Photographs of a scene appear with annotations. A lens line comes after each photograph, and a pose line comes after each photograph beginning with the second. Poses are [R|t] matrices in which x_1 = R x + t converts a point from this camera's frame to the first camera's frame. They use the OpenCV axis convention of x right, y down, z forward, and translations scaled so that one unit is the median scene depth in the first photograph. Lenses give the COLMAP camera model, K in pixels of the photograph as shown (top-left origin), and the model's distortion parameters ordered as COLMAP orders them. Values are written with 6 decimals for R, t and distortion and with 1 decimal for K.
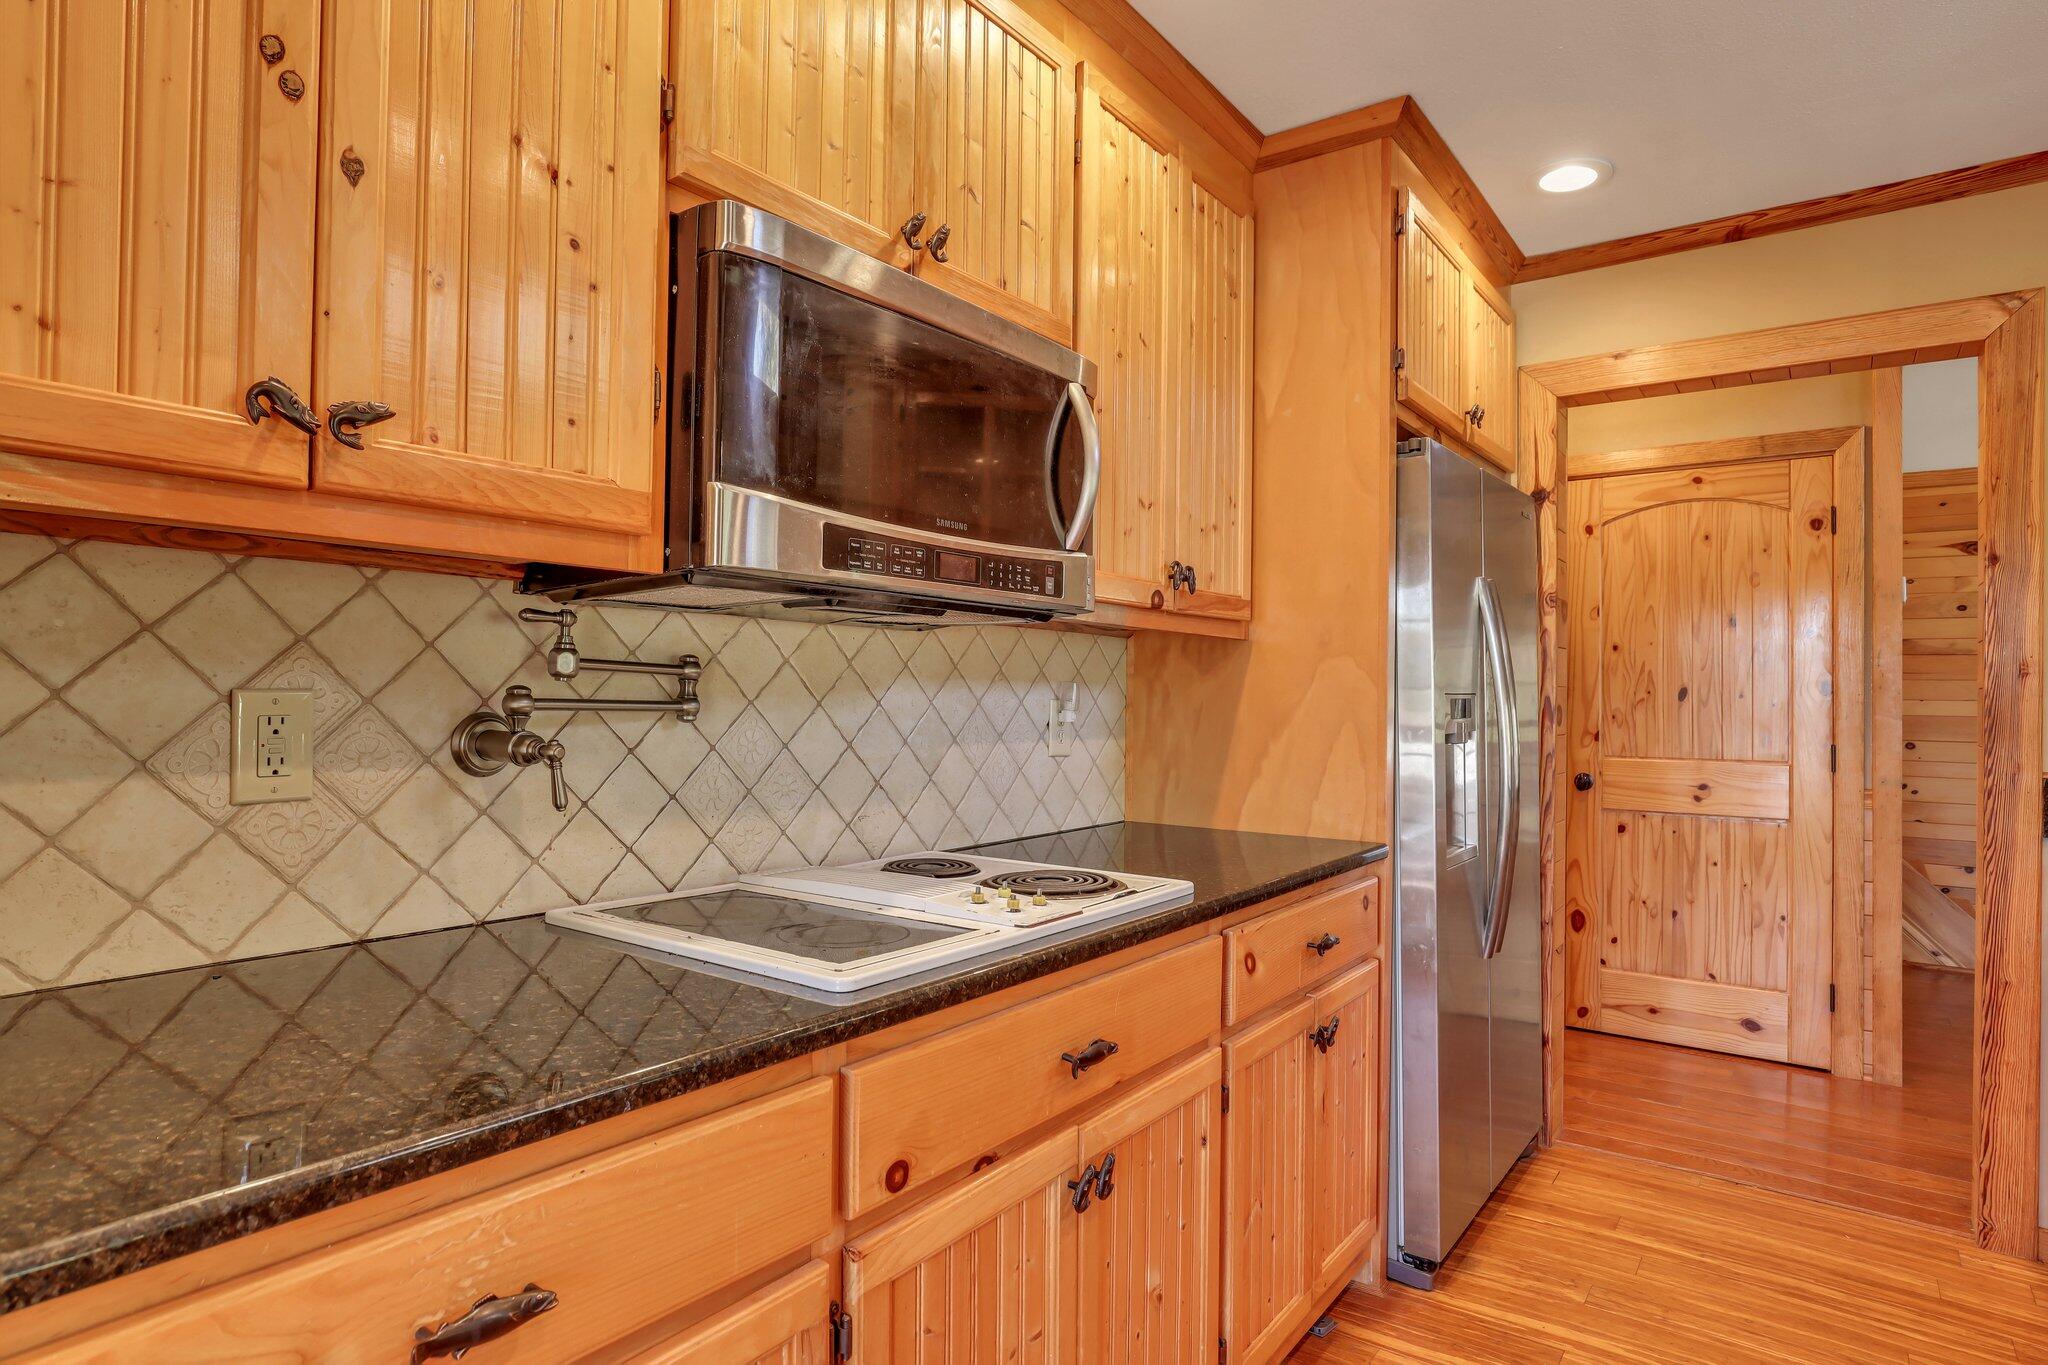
lens RADIAL K [[1111.1, 0, 1033.6], [0, 1111.1, 672.4], [0, 0, 1]] dist [-0.007951, -0.000132]
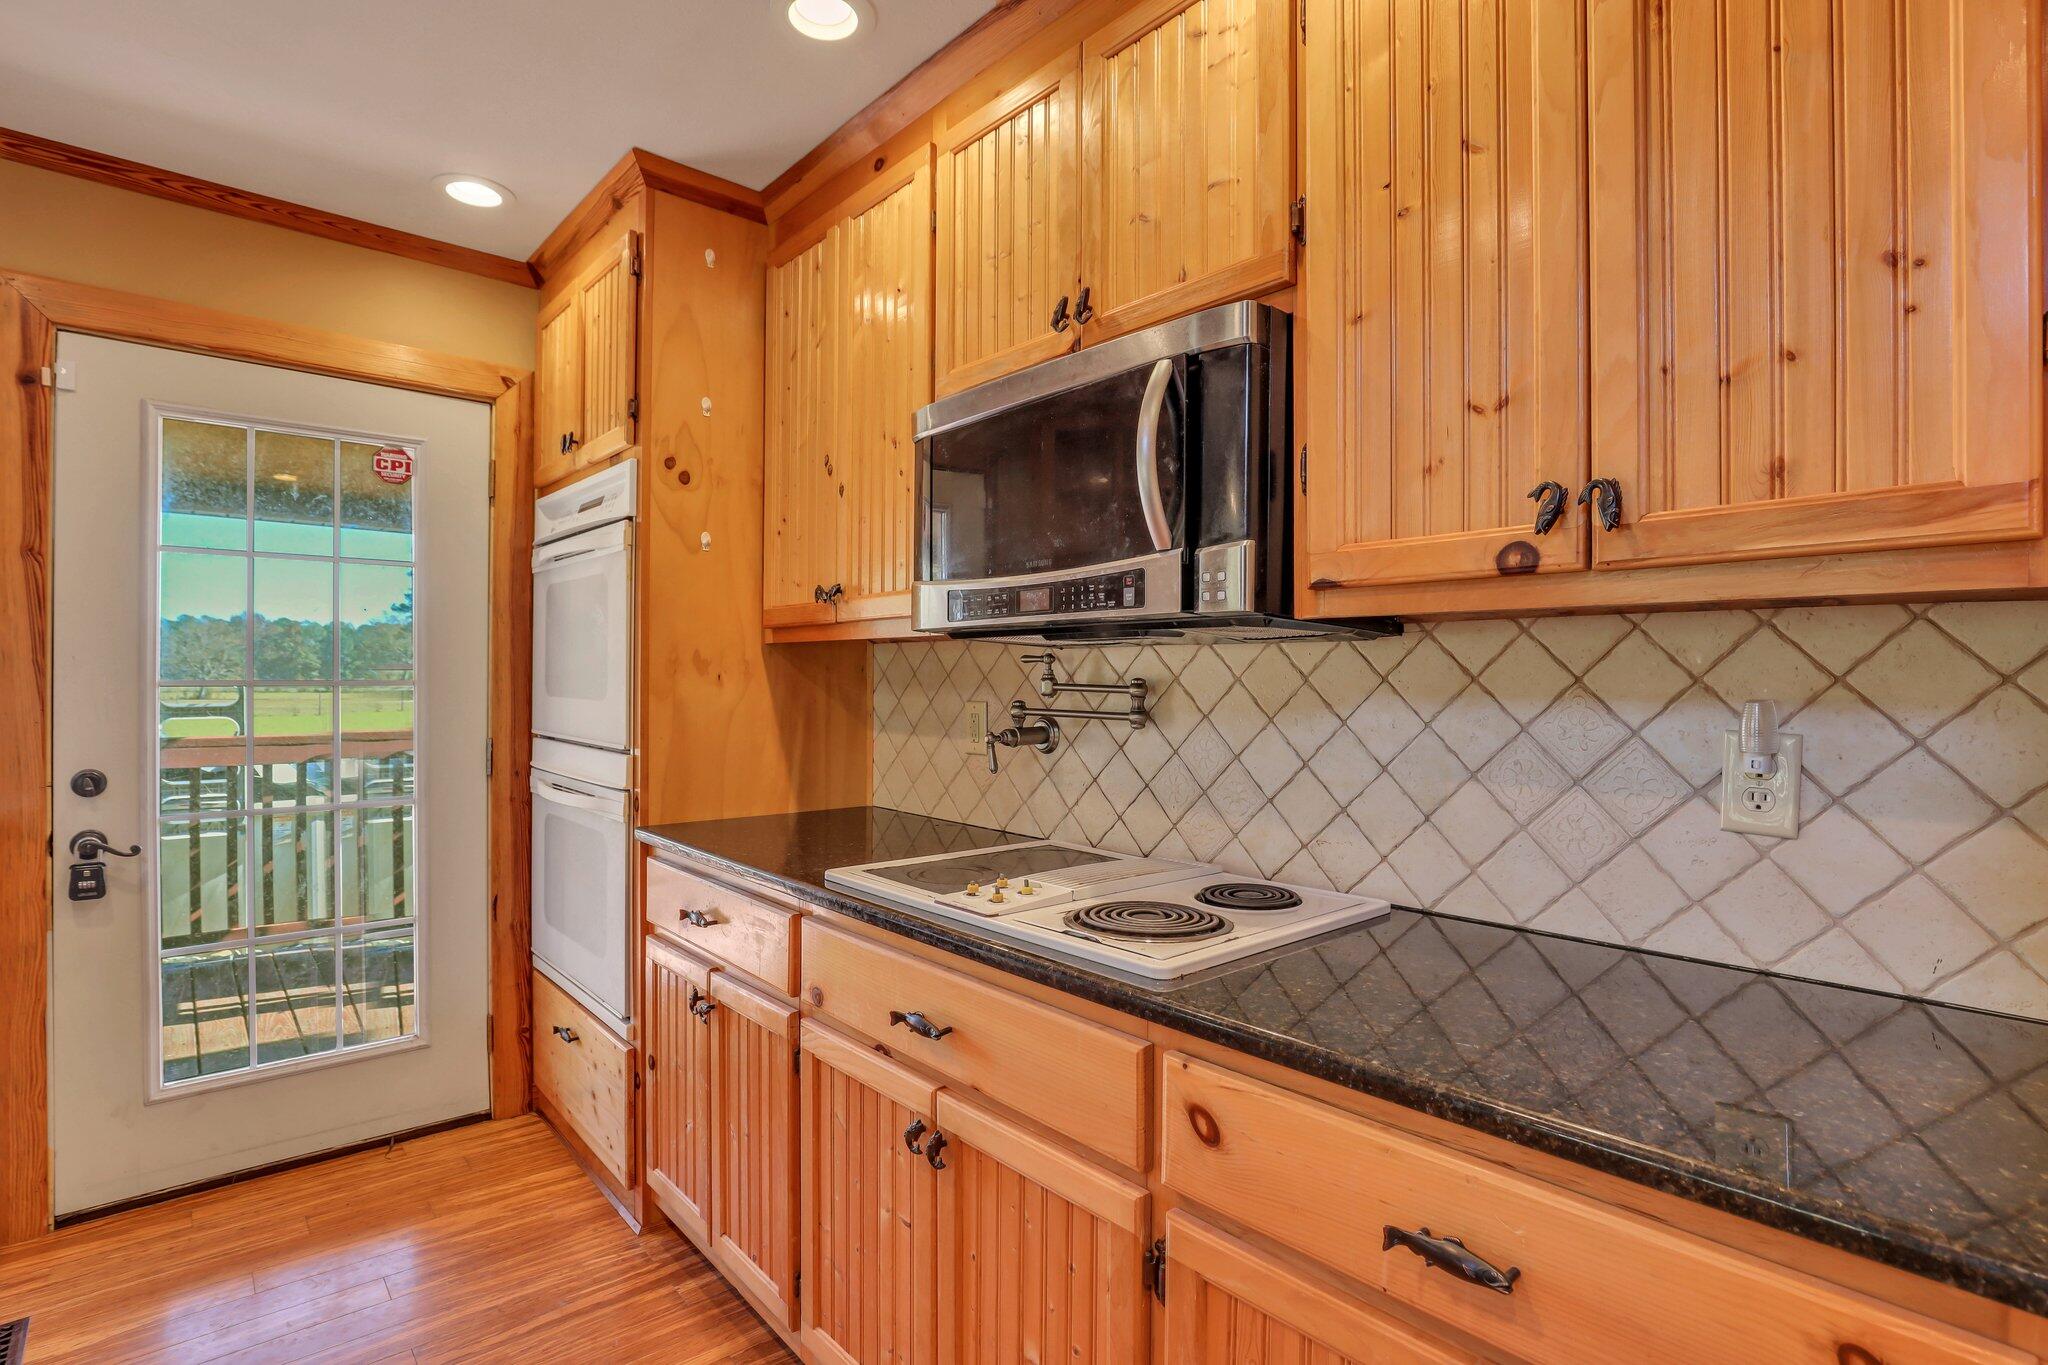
lens RADIAL K [[971.7, 0, 1021.4], [0, 971.7, 682.4], [0, 0, 1]] dist [-0.023107, 0.001549]
pose [[-0.204244, -0.014951, -0.978806, 0.833305], [0.008231, 0.999822, -0.016989, 0.007277], [0.978885, -0.011527, -0.204084, 1.077633]]
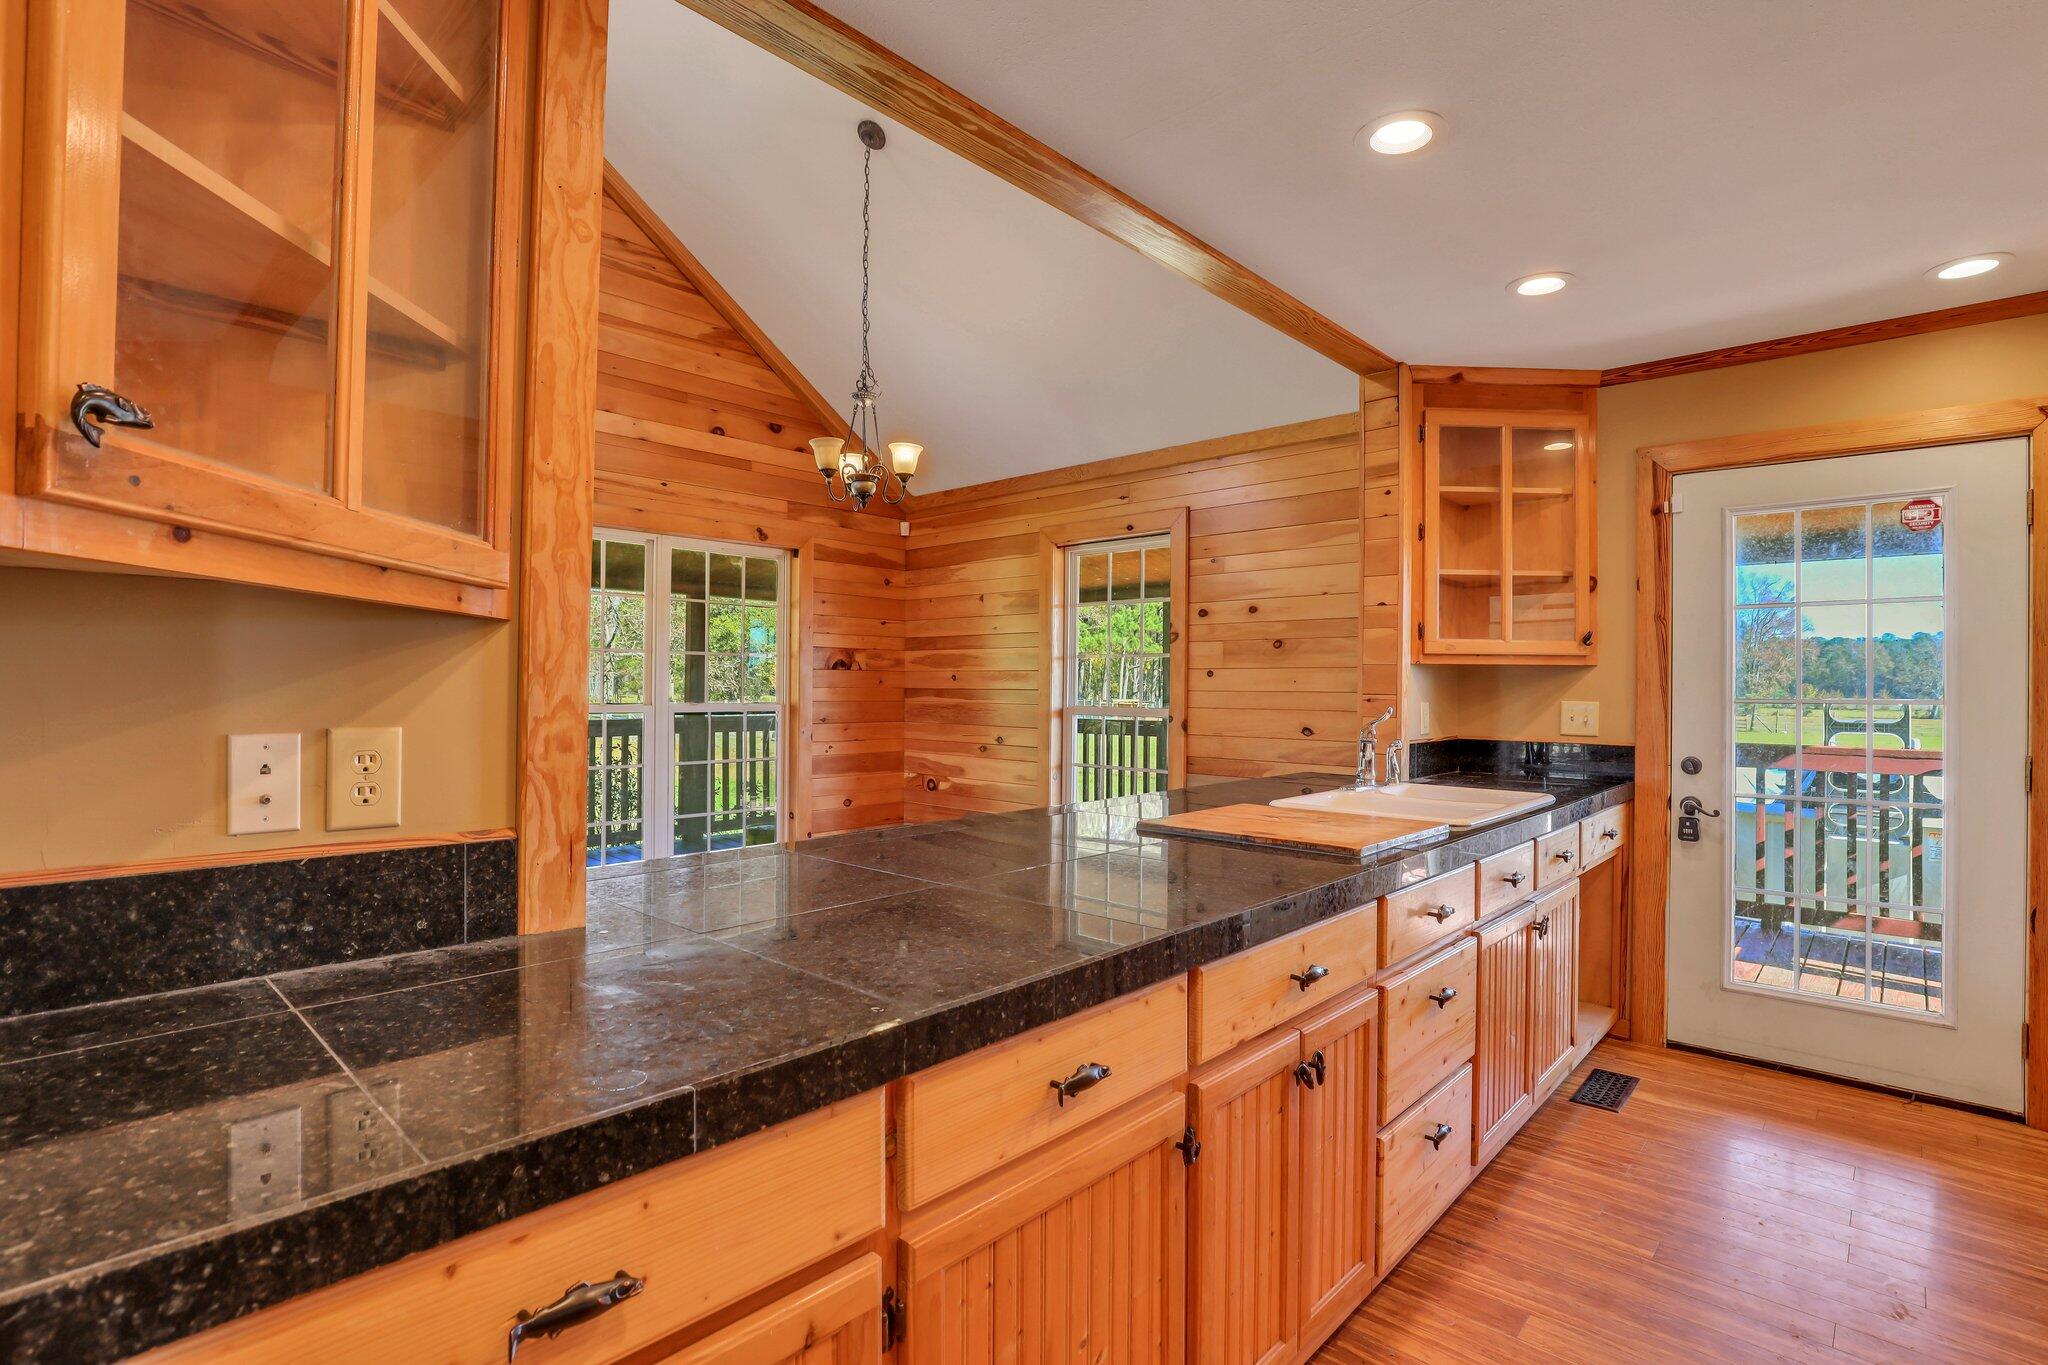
lens RADIAL K [[971.7, 0, 1010.1], [0, 971.7, 679.2], [0, 0, 1]] dist [-0.023107, 0.001549]
pose [[-0.992990, -0.021749, 0.116184, 1.008278], [-0.024389, 0.999475, -0.021342, 0.009322], [-0.115659, -0.024026, -0.992998, 1.735452]]
